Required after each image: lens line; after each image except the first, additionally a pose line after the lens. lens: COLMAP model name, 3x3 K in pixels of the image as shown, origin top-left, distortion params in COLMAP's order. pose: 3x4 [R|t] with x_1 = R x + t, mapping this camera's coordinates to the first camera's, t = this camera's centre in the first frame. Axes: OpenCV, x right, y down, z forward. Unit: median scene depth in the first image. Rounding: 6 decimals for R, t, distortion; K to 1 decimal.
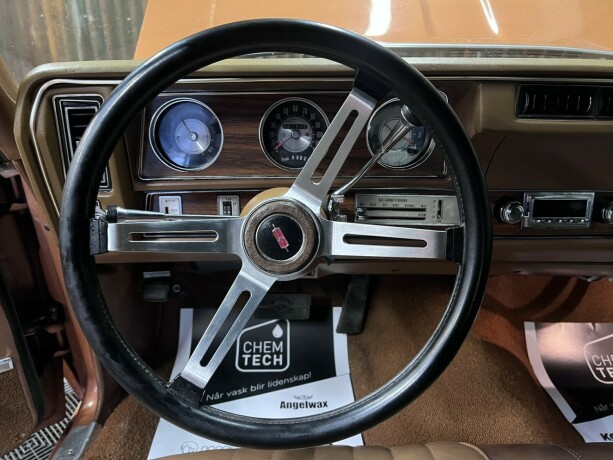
lens RADIAL K [[462.5, 0, 316.8], [0, 462.5, 238.3], [0, 0, 1]] dist [0.008159, -0.003135]
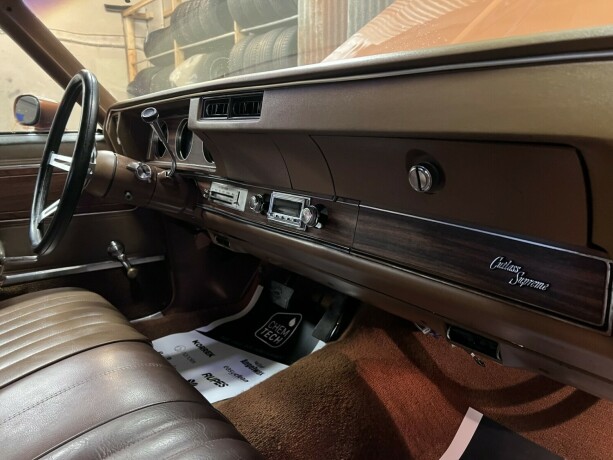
lens RADIAL K [[468.6, 0, 306.5], [0, 468.6, 230.0], [0, 0, 1]] dist [0.046716, -0.061870]
pose [[0.572992, 0.148088, -0.806071, 1.544093], [-0.313176, 0.948462, -0.048372, 0.030628], [0.757365, 0.280159, 0.589839, 0.376508]]
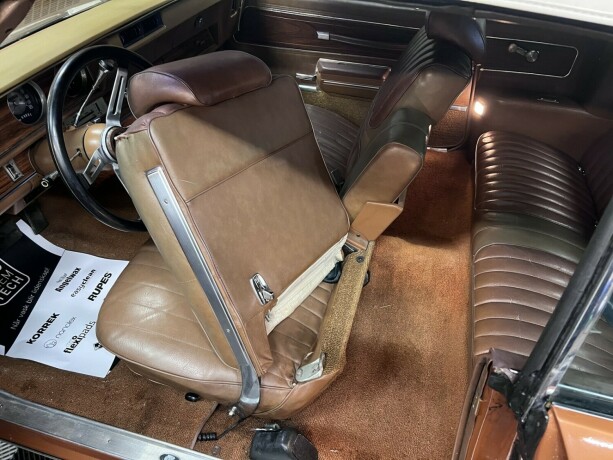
lens RADIAL K [[468.6, 0, 306.5], [0, 468.6, 230.0], [0, 0, 1]] dist [0.046716, -0.061870]
pose [[0.319768, -0.619436, 0.716971, -1.111409], [0.381387, 0.776840, 0.501063, -0.312794], [-0.867348, 0.113219, 0.484654, -0.538940]]
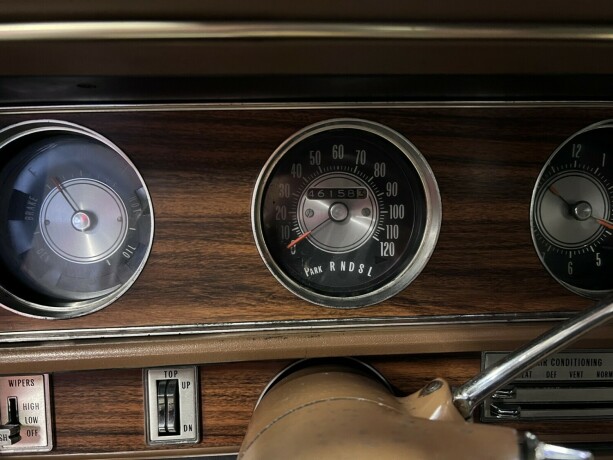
lens RADIAL K [[468.9, 0, 317.0], [0, 468.9, 228.9], [0, 0, 1]] dist [0.031632, -0.055145]
pose [[0.999565, -0.010803, 0.027460, -0.077026], [0.015245, 0.985823, -0.167093, -0.138924], [-0.025265, 0.167439, 0.985559, 0.584995]]
